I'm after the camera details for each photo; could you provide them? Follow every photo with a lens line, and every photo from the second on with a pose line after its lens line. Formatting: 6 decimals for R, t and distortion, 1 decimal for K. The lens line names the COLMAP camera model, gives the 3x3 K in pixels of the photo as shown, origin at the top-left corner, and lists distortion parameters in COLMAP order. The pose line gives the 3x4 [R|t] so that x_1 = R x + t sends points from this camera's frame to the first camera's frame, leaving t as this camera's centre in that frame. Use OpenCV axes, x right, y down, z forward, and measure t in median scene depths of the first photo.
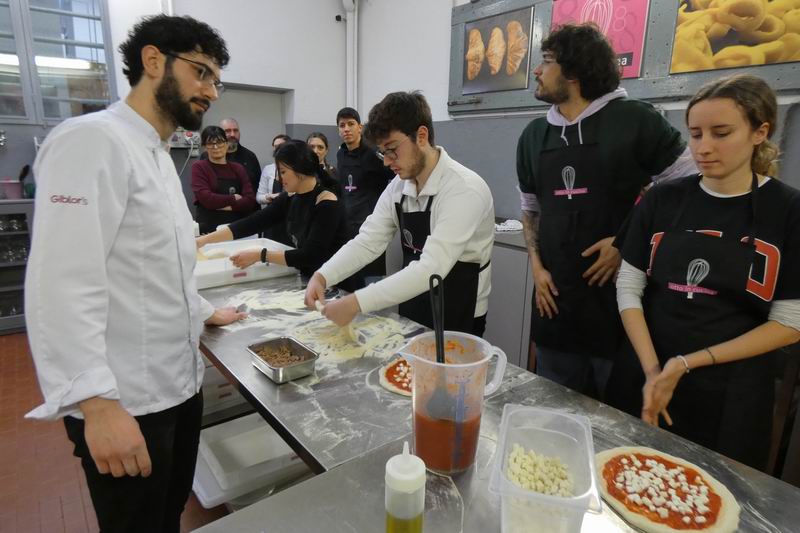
lens RADIAL K [[489.5, 0, 393.5], [0, 489.5, 263.8], [0, 0, 1]] dist [-0.000296, -0.001515]
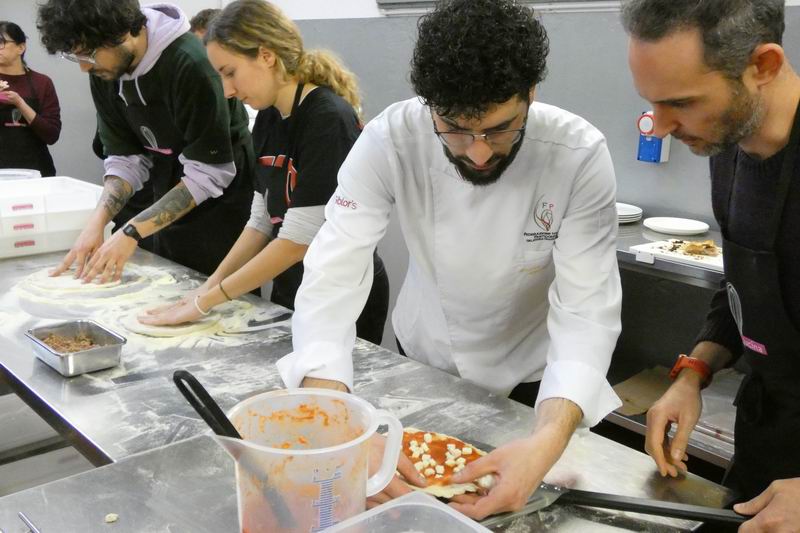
lens RADIAL K [[787.7, 0, 402.0], [0, 787.7, 270.7], [0, 0, 1]] dist [0.009386, 0.000000]
pose [[0.995766, -0.024347, 0.088641, 0.181657], [0.021329, 0.999166, 0.034833, 0.043939], [-0.089415, -0.032795, 0.995454, -0.283538]]
